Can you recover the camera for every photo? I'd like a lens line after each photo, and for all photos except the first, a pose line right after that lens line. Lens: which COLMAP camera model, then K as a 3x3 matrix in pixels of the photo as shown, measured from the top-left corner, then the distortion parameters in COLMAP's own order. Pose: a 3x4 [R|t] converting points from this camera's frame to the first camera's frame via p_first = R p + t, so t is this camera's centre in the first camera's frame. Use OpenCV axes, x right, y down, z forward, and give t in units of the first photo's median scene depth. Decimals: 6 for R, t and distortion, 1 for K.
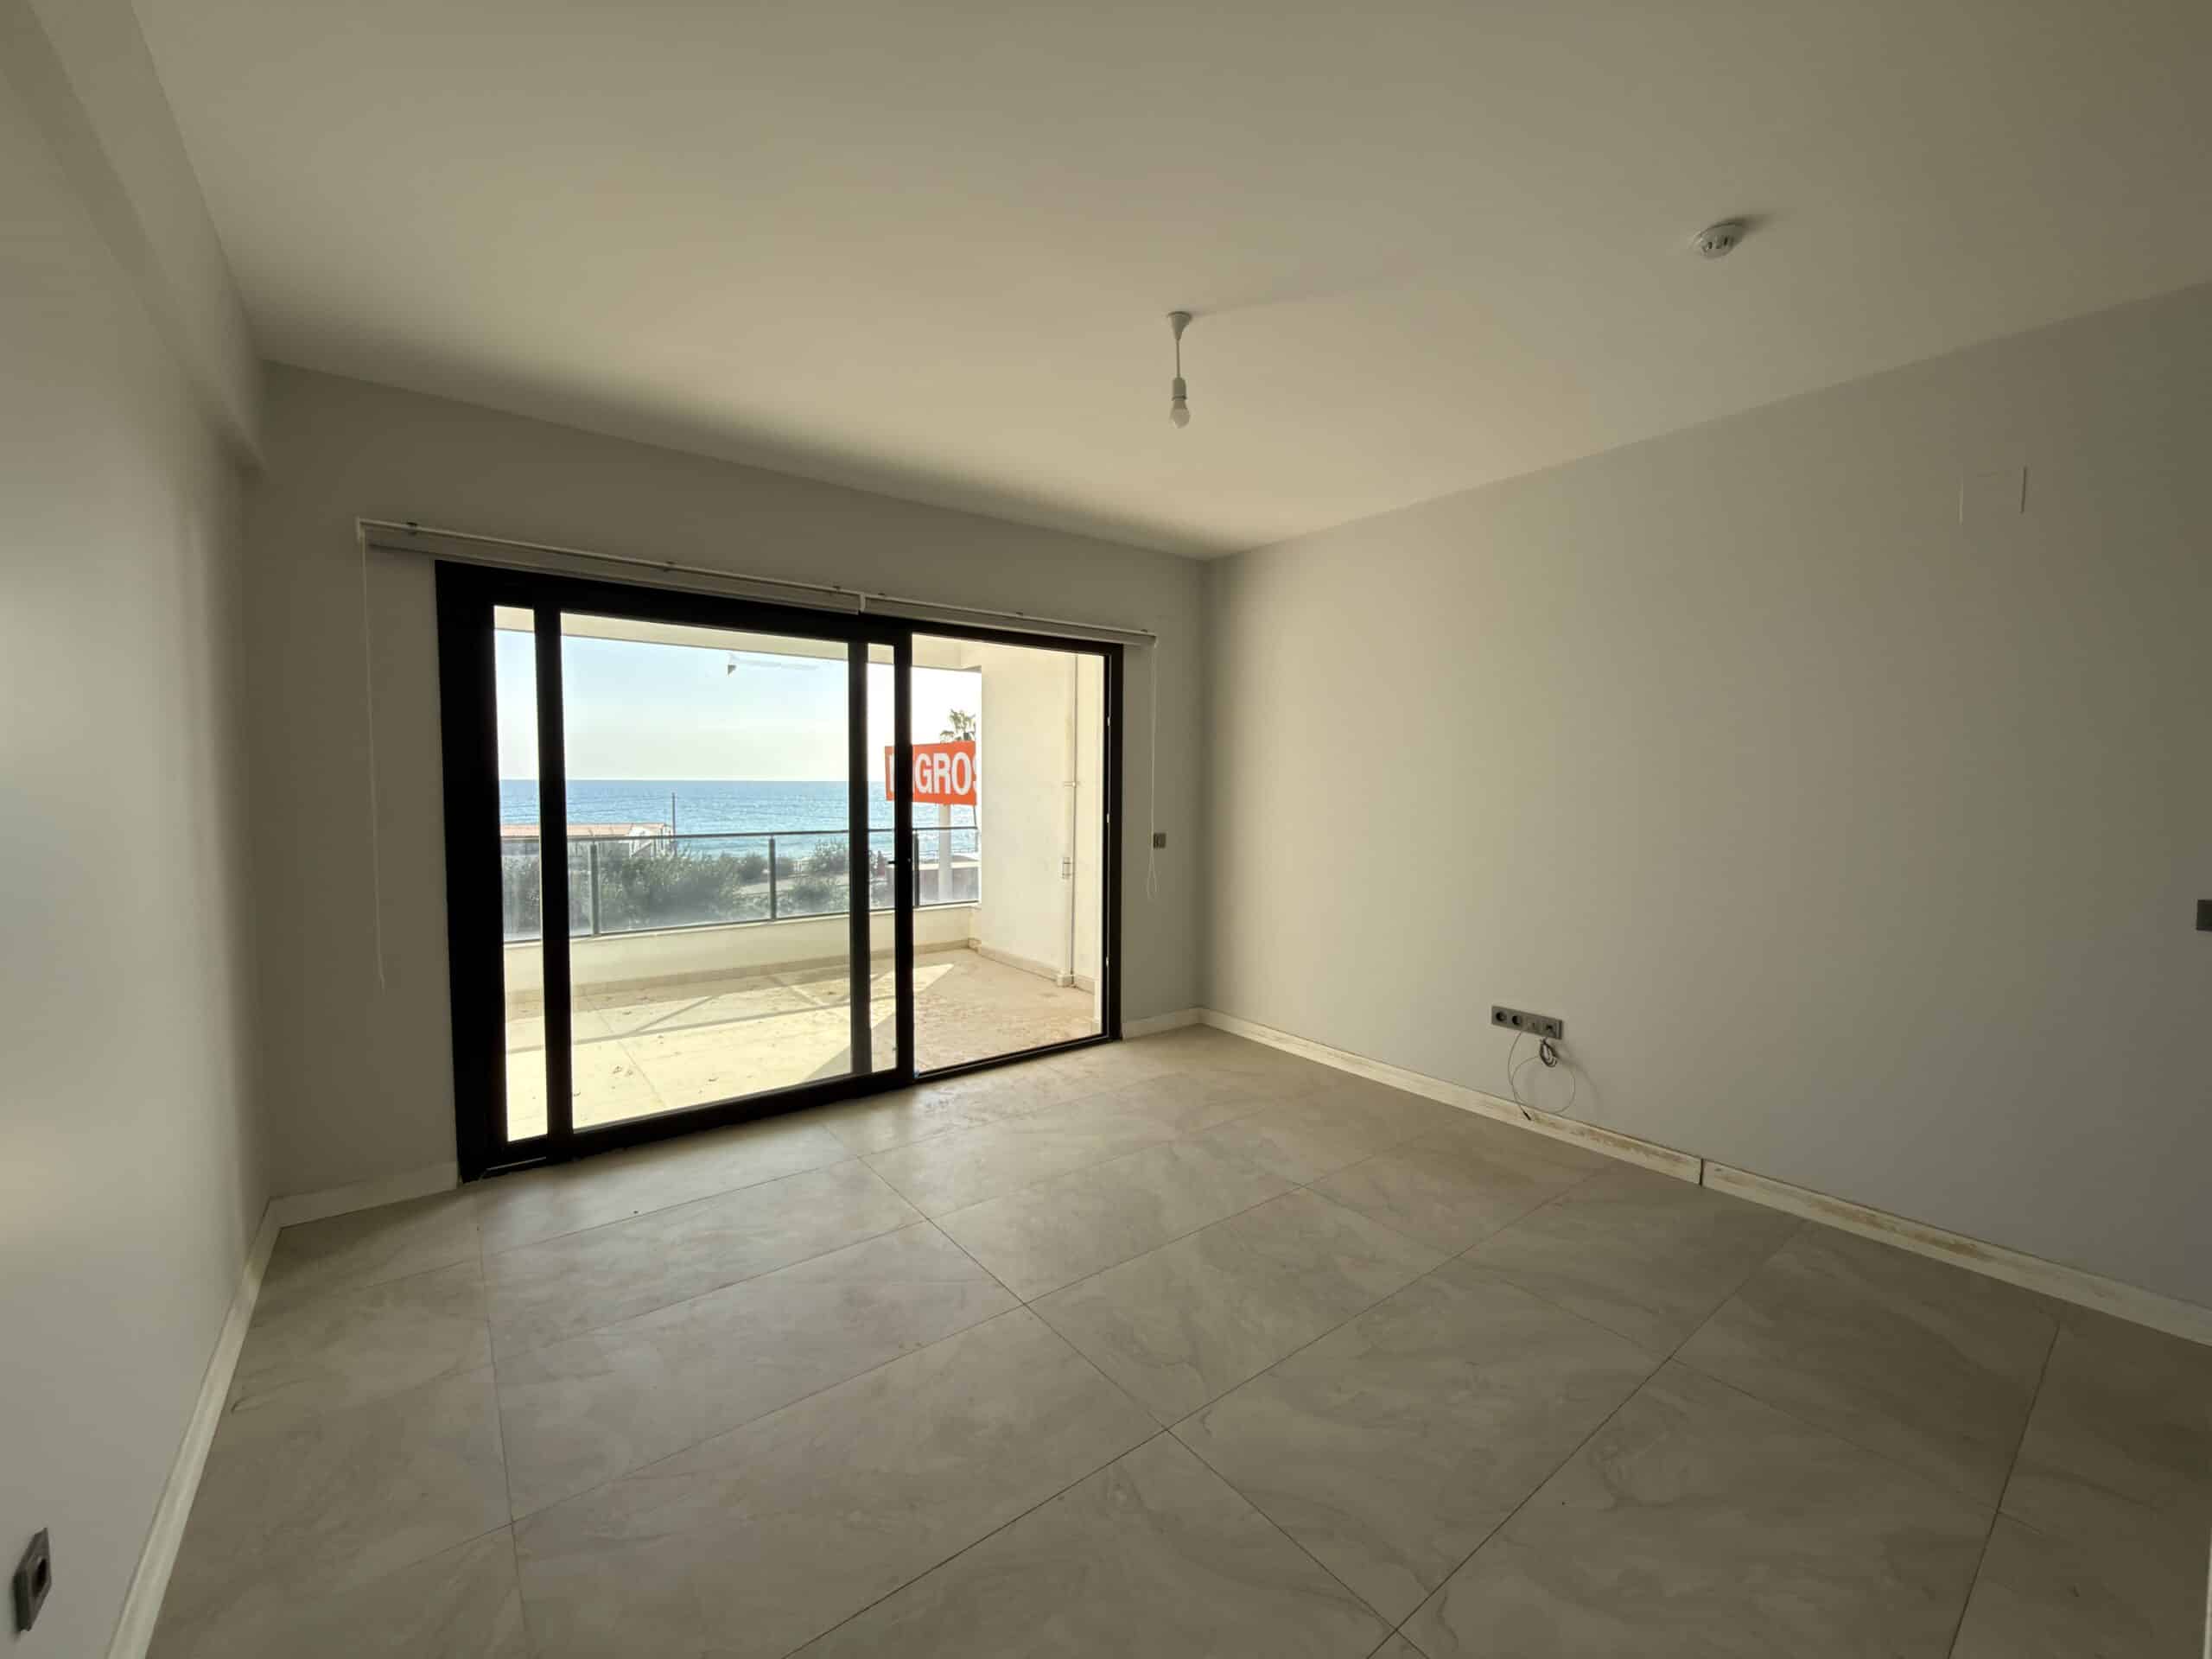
lens RADIAL K [[878.6, 0, 1106.0], [0, 878.6, 829.5], [0, 0, 1]] dist [0.001126, 0.000069]
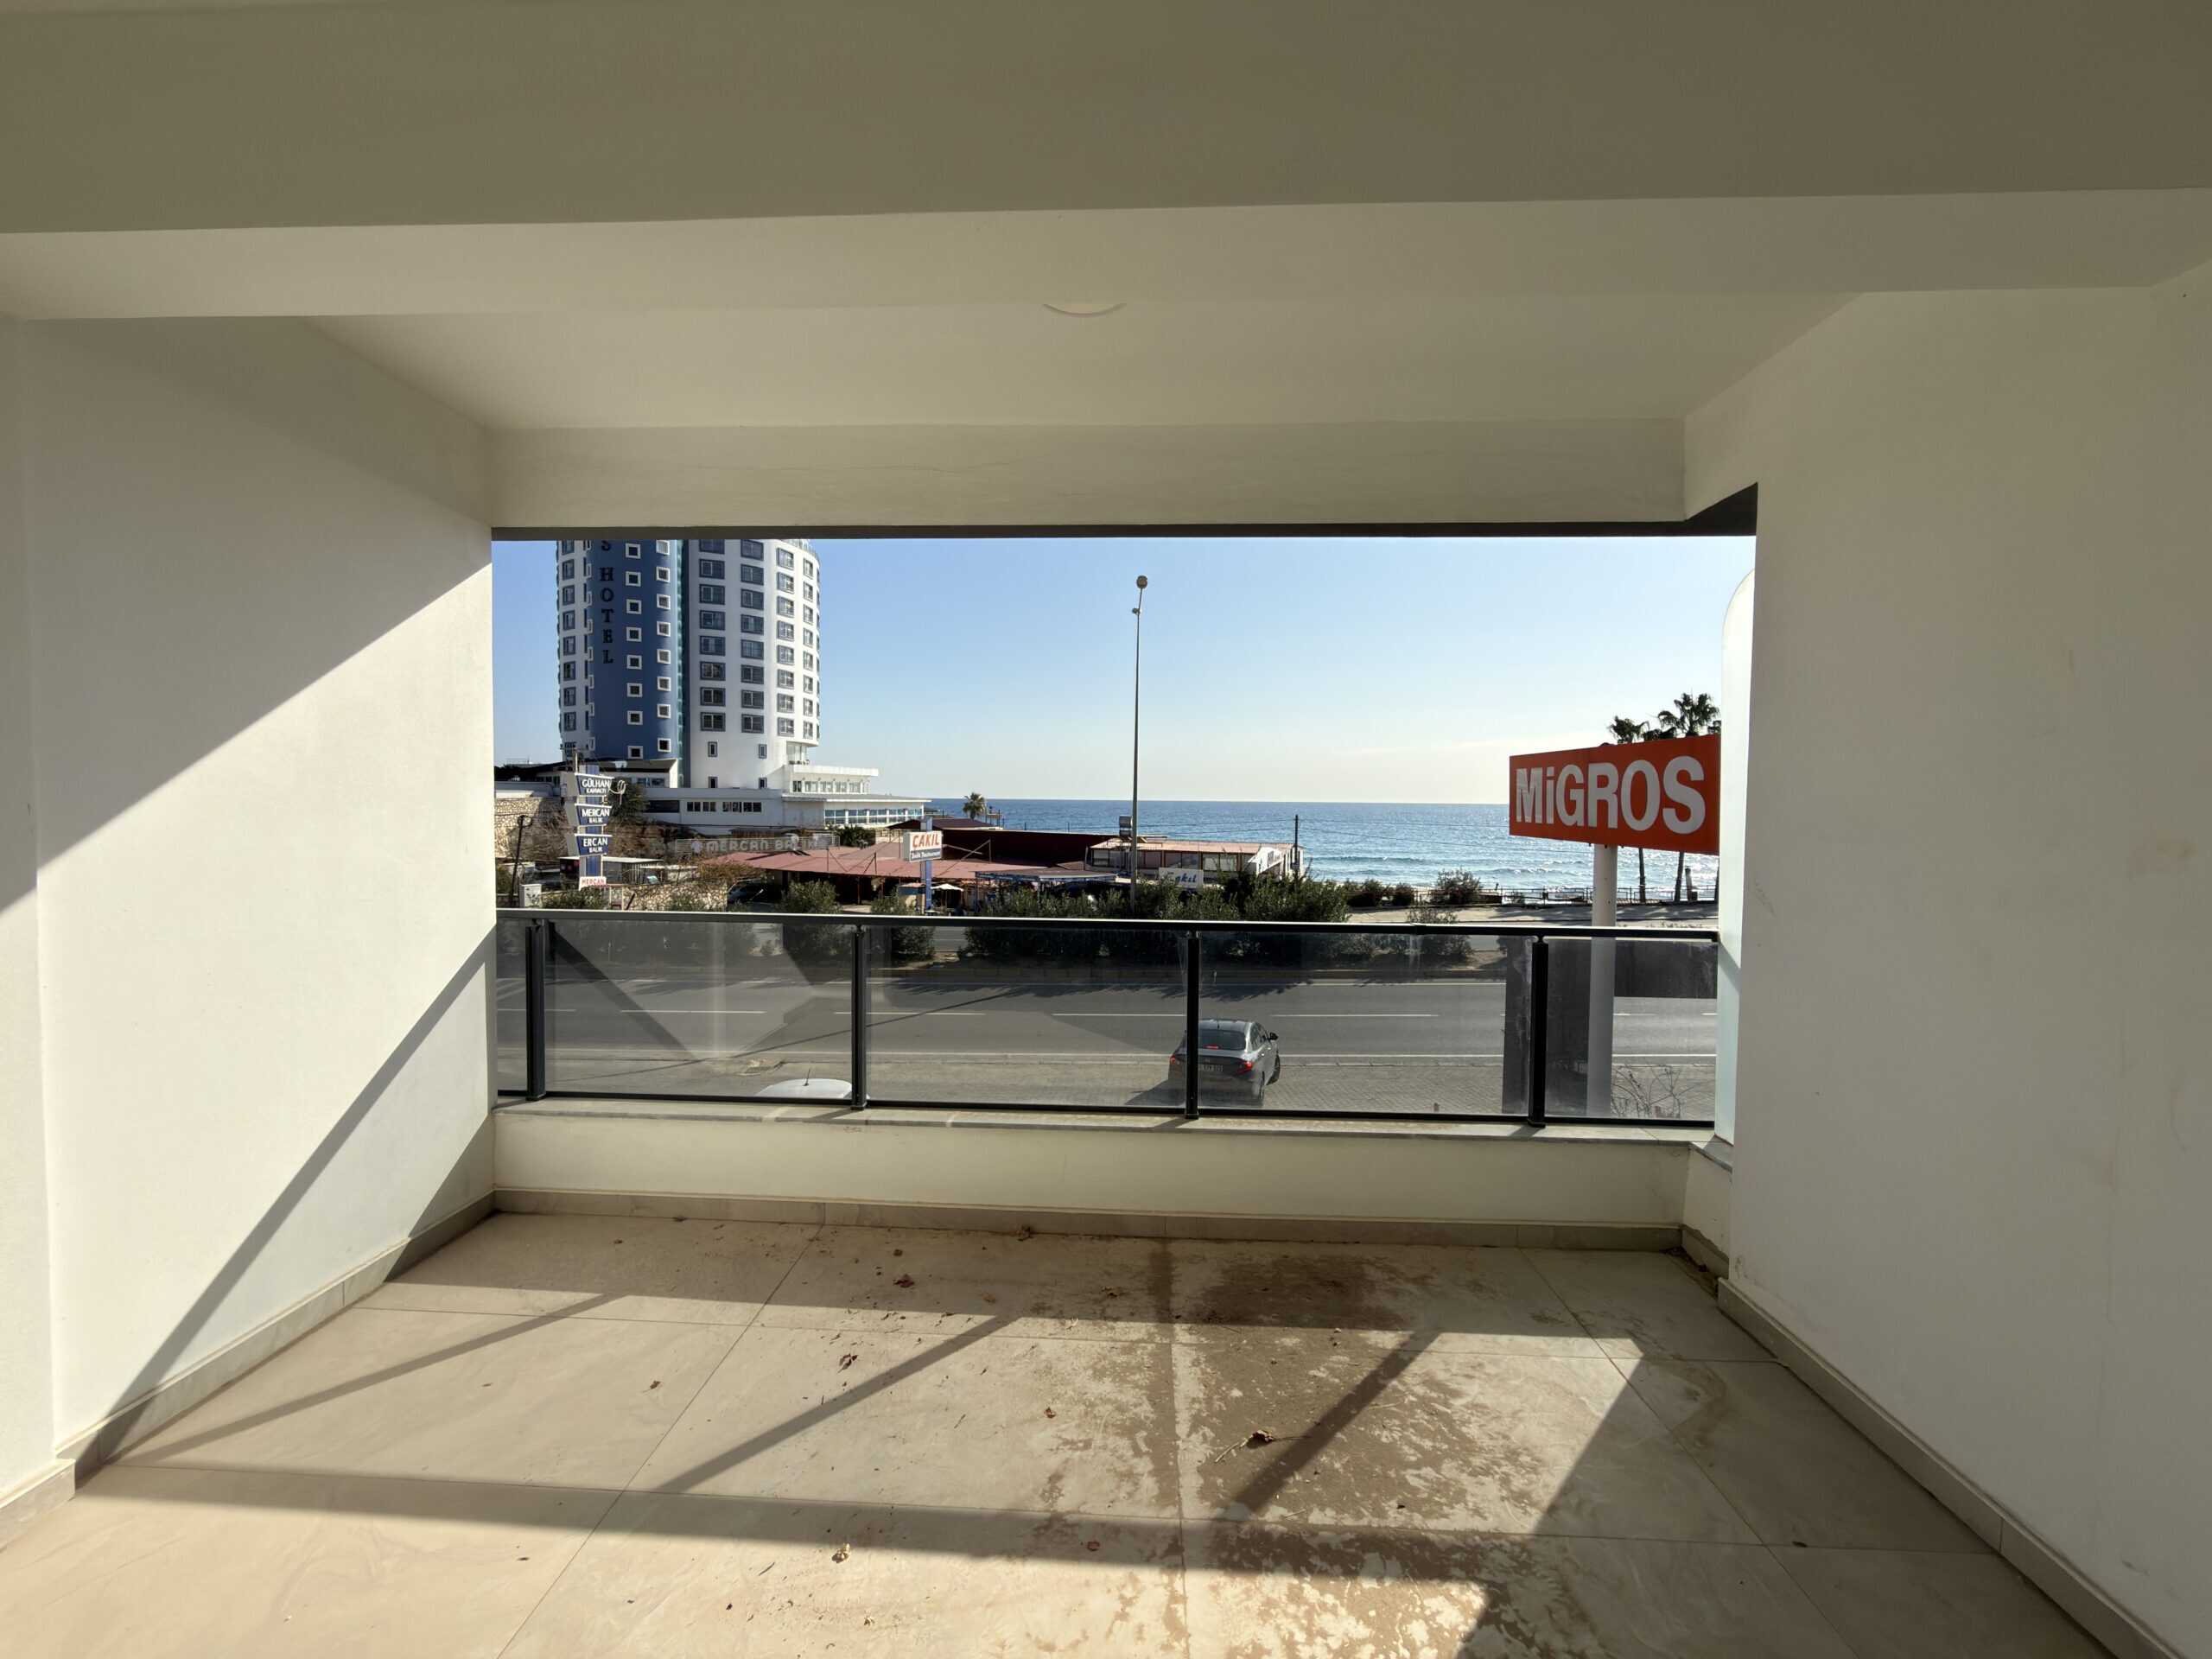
lens RADIAL K [[878.6, 0, 1106.0], [0, 878.6, 829.5], [0, 0, 1]] dist [0.001126, 0.000069]
pose [[0.769247, 0.020471, -0.638623, -0.057945], [-0.037725, 0.999198, -0.013413, -0.017546], [0.637836, 0.034410, 0.769403, 0.289211]]
